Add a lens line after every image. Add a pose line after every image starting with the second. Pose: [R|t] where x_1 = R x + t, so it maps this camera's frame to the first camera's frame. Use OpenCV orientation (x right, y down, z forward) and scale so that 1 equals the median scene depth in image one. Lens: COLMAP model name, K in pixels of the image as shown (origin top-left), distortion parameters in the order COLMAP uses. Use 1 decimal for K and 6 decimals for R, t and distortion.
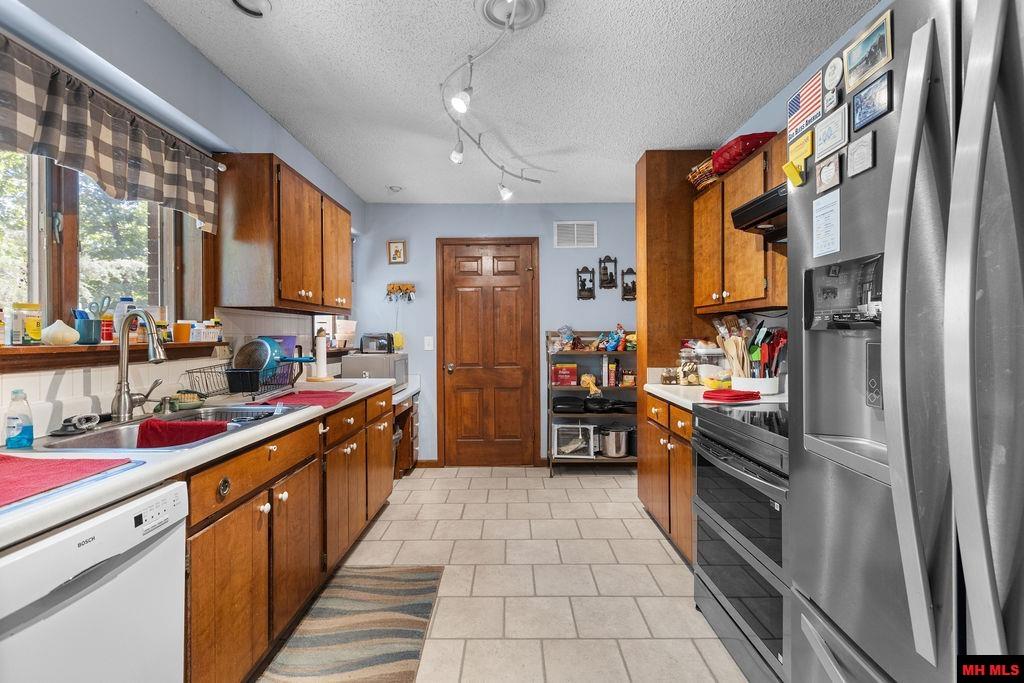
lens RADIAL K [[475.5, 0, 512.0], [0, 475.5, 338.7], [0, 0, 1]] dist [-0.000025, -0.000007]
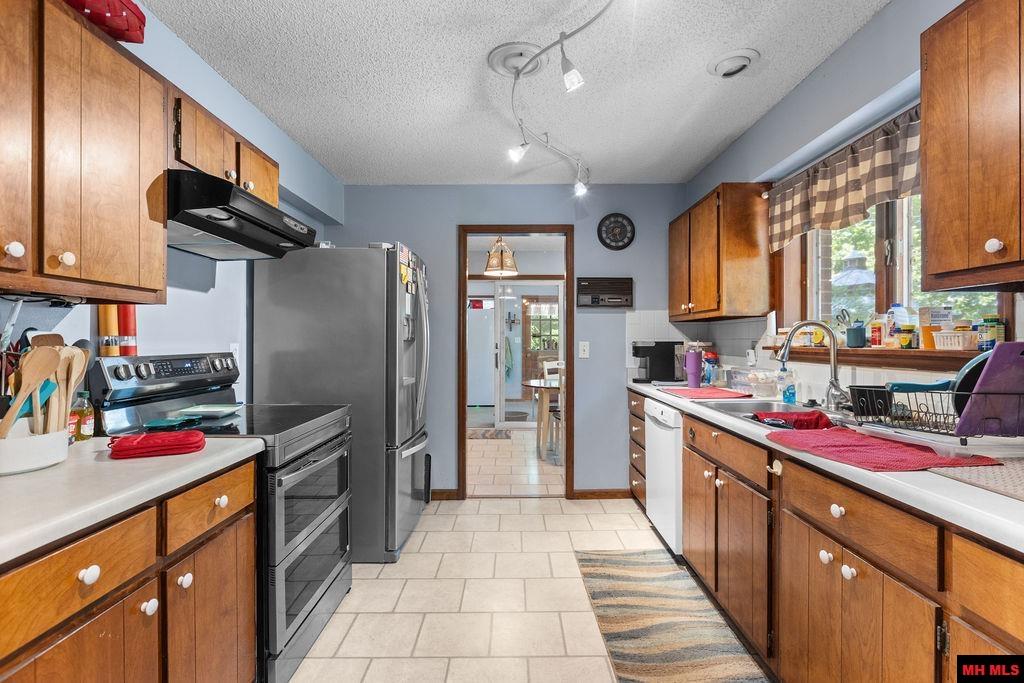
lens RADIAL K [[476.7, 0, 512.8], [0, 476.7, 341.2], [0, 0, 1]] dist [-0.010903, 0.000869]
pose [[-0.999988, 0.003934, 0.002842, 0.007376], [0.003946, 0.999983, 0.004246, -0.012388], [-0.002825, 0.004258, -0.999987, 2.036678]]
